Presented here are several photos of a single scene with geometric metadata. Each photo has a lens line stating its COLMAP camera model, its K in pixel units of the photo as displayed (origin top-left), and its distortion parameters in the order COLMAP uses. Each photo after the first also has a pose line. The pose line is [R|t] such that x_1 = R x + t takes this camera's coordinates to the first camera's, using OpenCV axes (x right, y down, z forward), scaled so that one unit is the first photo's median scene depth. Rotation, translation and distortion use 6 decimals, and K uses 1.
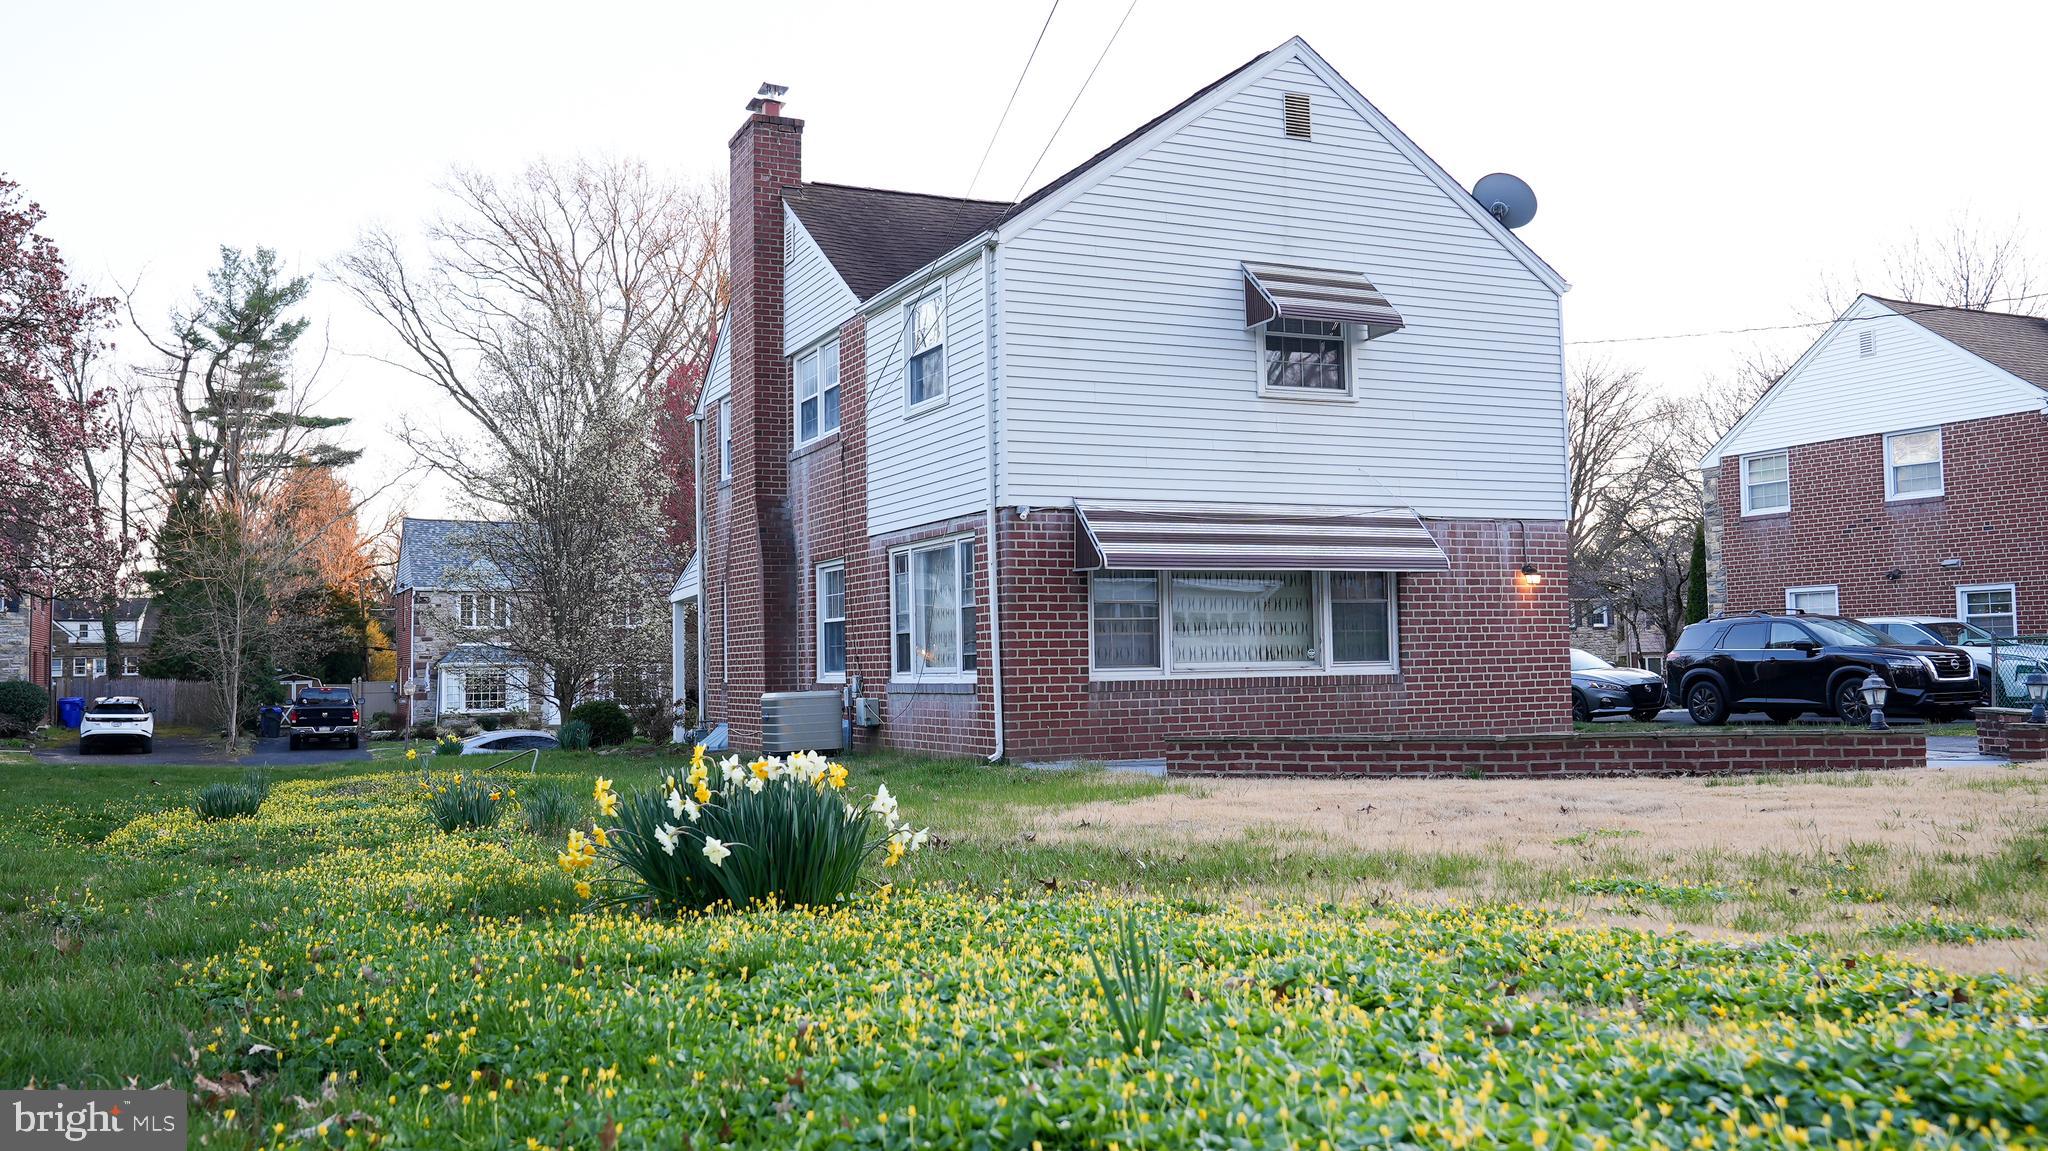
lens RADIAL K [[1742.8, 0, 1025.0], [0, 1742.8, 574.0], [0, 0, 1]] dist [-0.001734, -0.000165]
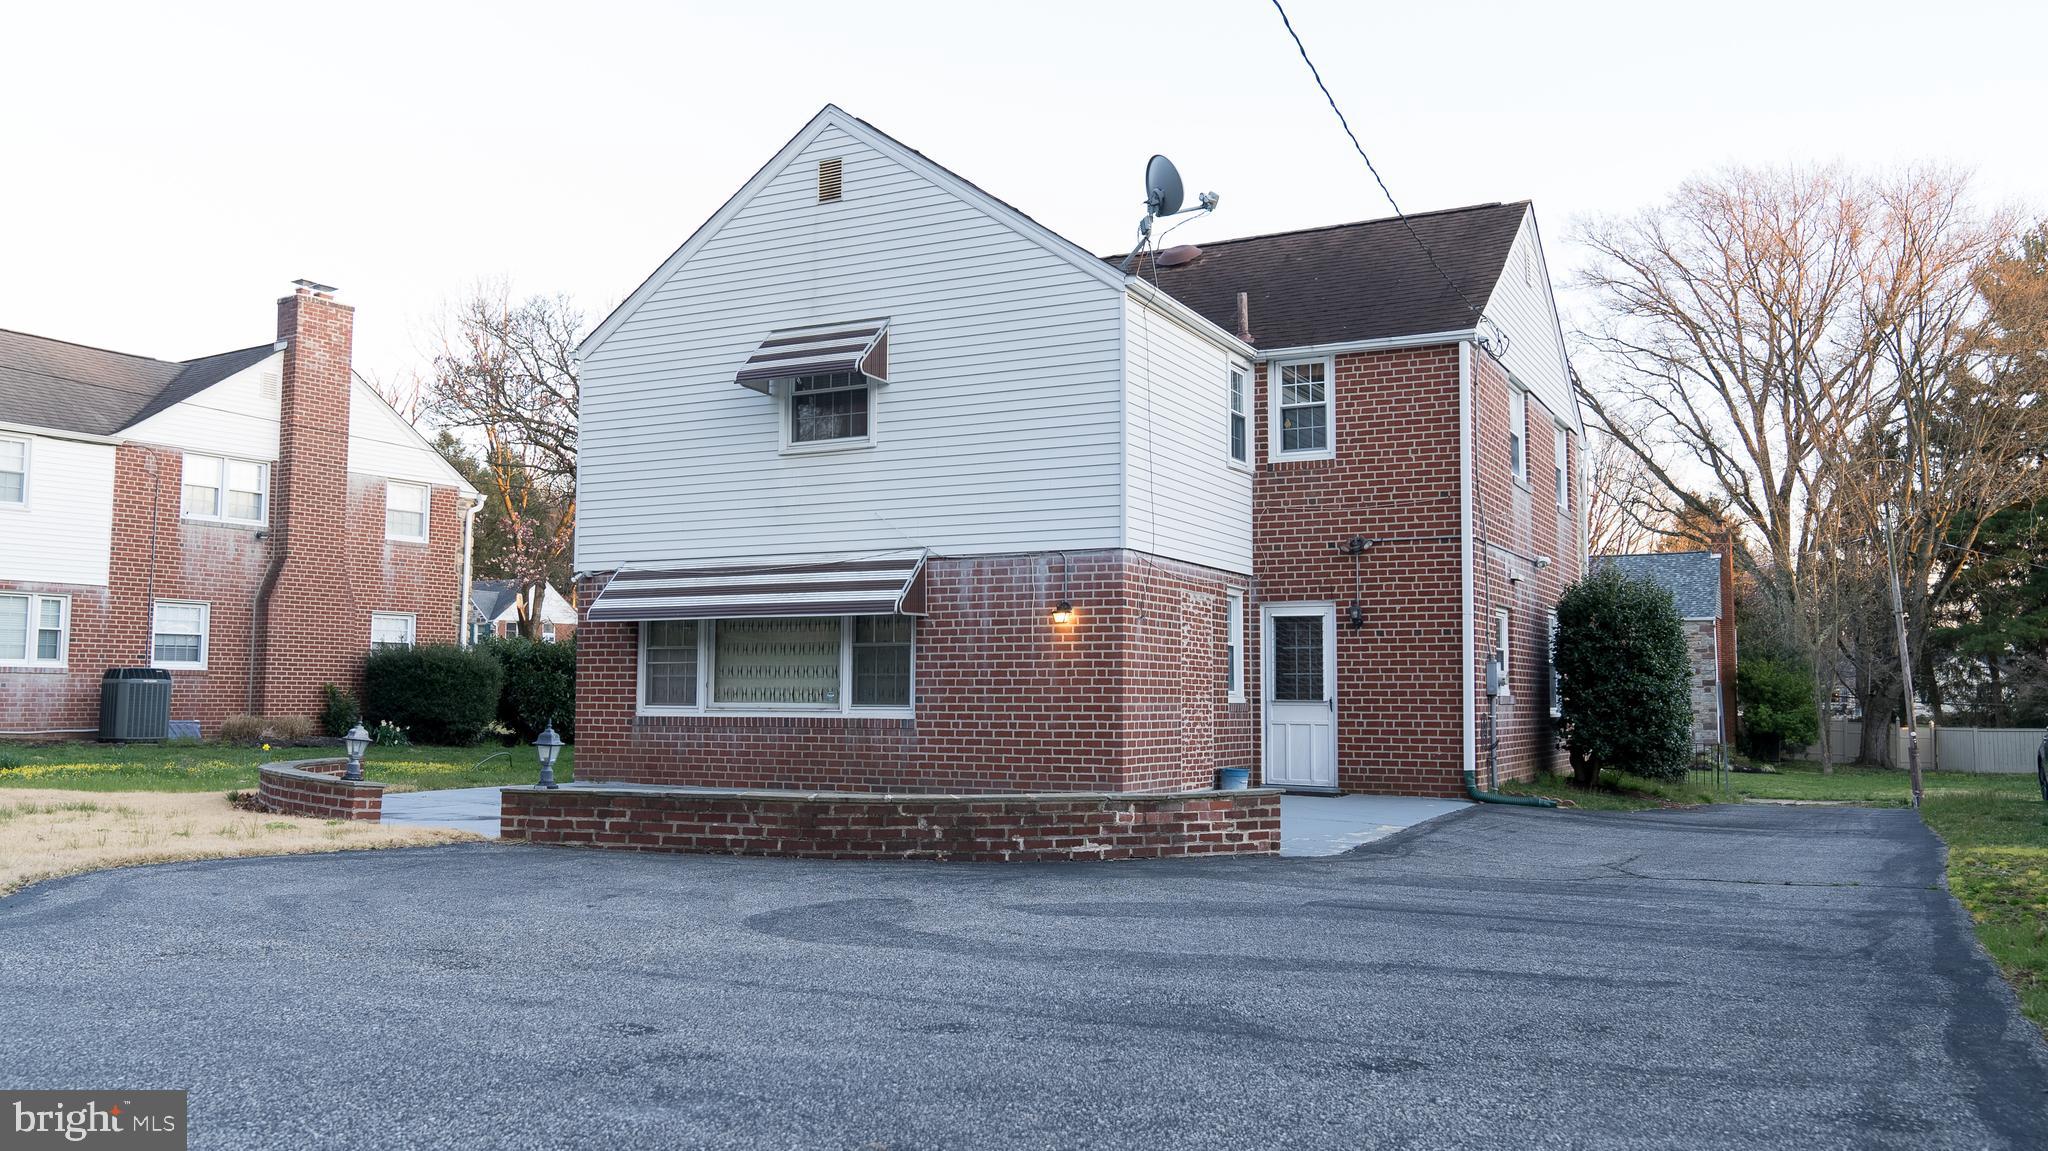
lens RADIAL K [[1628.7, 0, 1025.6], [0, 1628.7, 576.6], [0, 0, 1]] dist [0.003049, 0.000612]
pose [[0.598548, -0.040997, -0.800038, 0.984305], [0.025534, 0.999159, -0.032098, 0.008543], [0.800680, -0.001216, 0.599091, 0.502081]]
